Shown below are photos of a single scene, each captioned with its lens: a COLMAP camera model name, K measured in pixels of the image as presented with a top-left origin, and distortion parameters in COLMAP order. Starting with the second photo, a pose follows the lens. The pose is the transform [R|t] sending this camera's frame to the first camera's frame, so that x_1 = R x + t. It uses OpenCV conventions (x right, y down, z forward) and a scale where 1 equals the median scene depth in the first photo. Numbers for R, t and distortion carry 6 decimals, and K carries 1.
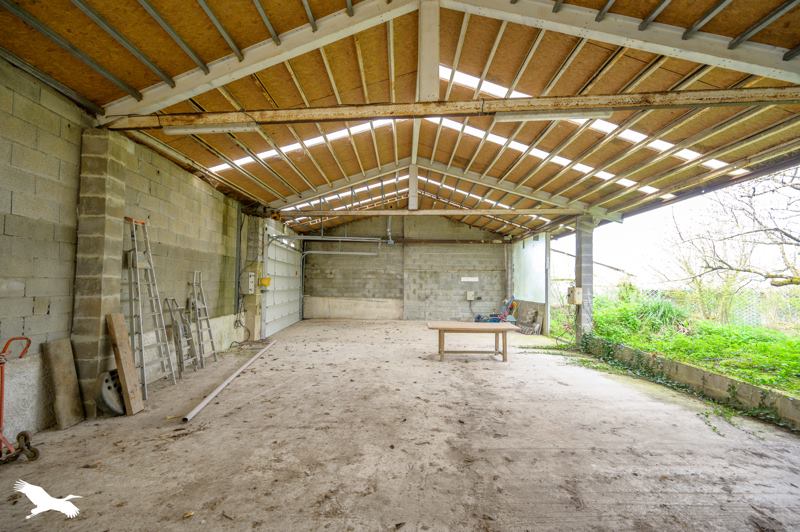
lens RADIAL K [[317.8, 0, 394.9], [0, 317.8, 281.2], [0, 0, 1]] dist [-0.001939, 0.000089]
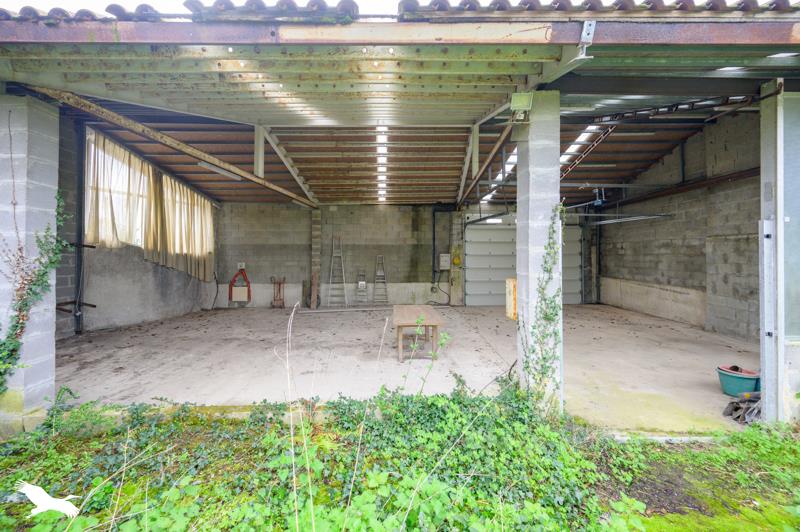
lens RADIAL K [[317.8, 0, 401.1], [0, 317.8, 261.8], [0, 0, 1]] dist [-0.001939, 0.000089]
pose [[0.034970, 0.009404, -0.999344, 0.550040], [0.010979, 0.999892, 0.009793, -0.005682], [0.999328, -0.011314, 0.034863, 0.462958]]
